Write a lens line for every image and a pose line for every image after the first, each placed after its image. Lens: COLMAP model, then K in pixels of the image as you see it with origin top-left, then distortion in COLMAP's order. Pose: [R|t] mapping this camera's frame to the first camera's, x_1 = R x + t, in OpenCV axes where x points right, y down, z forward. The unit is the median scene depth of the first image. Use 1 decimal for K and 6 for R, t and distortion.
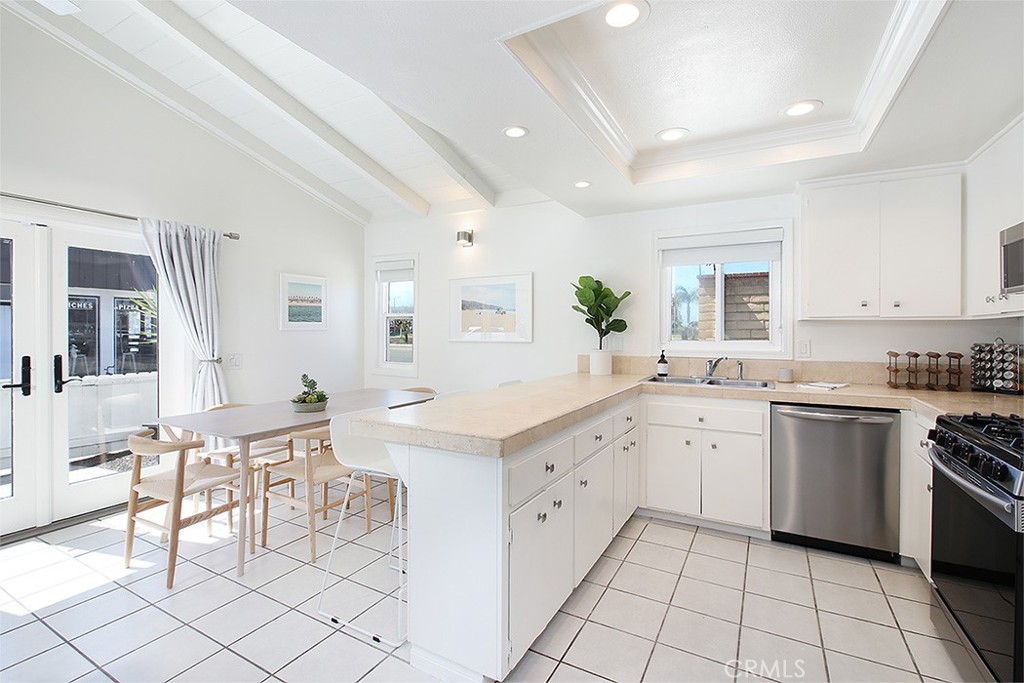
lens RADIAL K [[465.6, 0, 503.5], [0, 465.6, 333.6], [0, 0, 1]] dist [-0.010555, 0.000308]
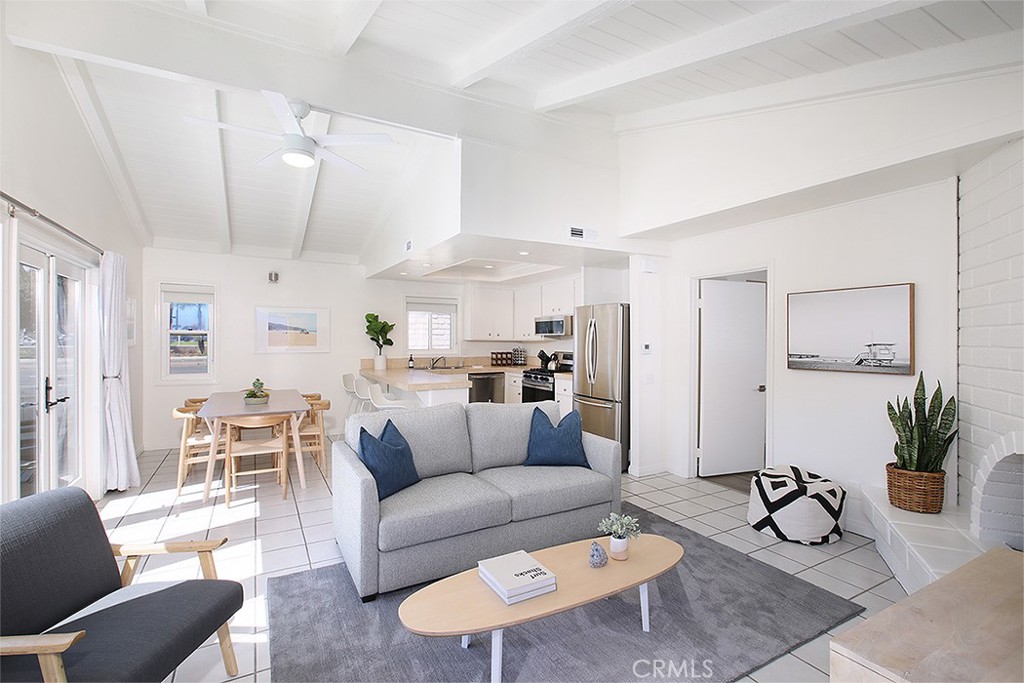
lens RADIAL K [[465.6, 0, 504.3], [0, 465.6, 339.4], [0, 0, 1]] dist [-0.010555, 0.000308]
pose [[0.531151, -0.002330, 0.847274, -0.915578], [0.000147, 0.999996, 0.002658, -0.027832], [-0.847277, -0.001287, 0.531149, -0.310680]]
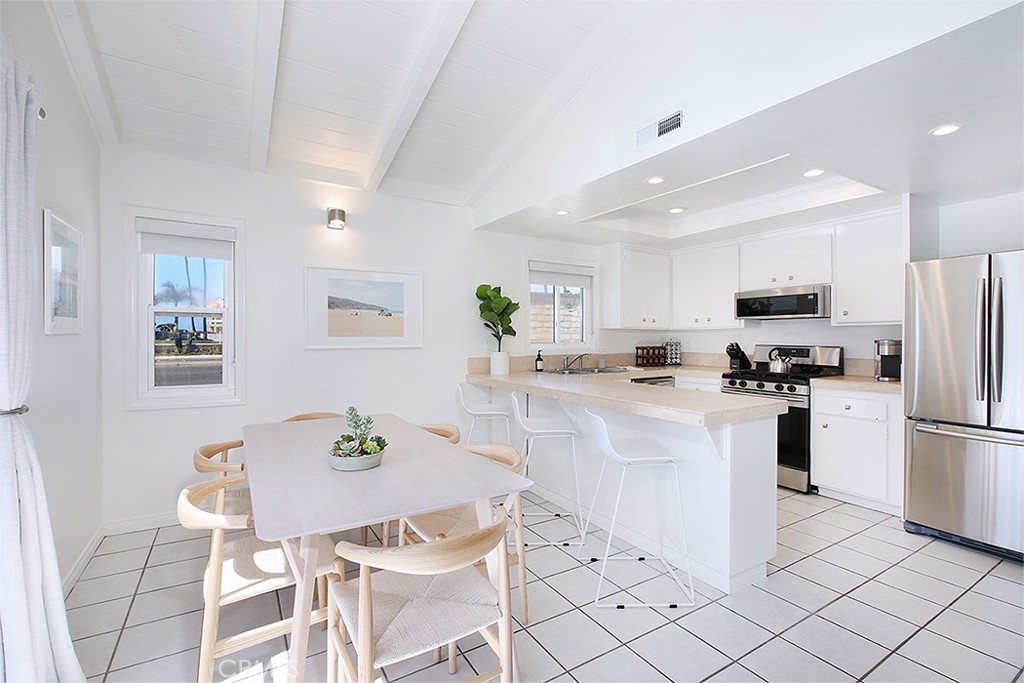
lens RADIAL K [[465.6, 0, 512.6], [0, 465.6, 341.3], [0, 0, 1]] dist [-0.010555, 0.000308]
pose [[0.488894, -0.011711, 0.872265, -0.658686], [0.003569, 0.999928, 0.011425, -0.003086], [-0.872336, -0.002473, 0.488901, 0.362092]]
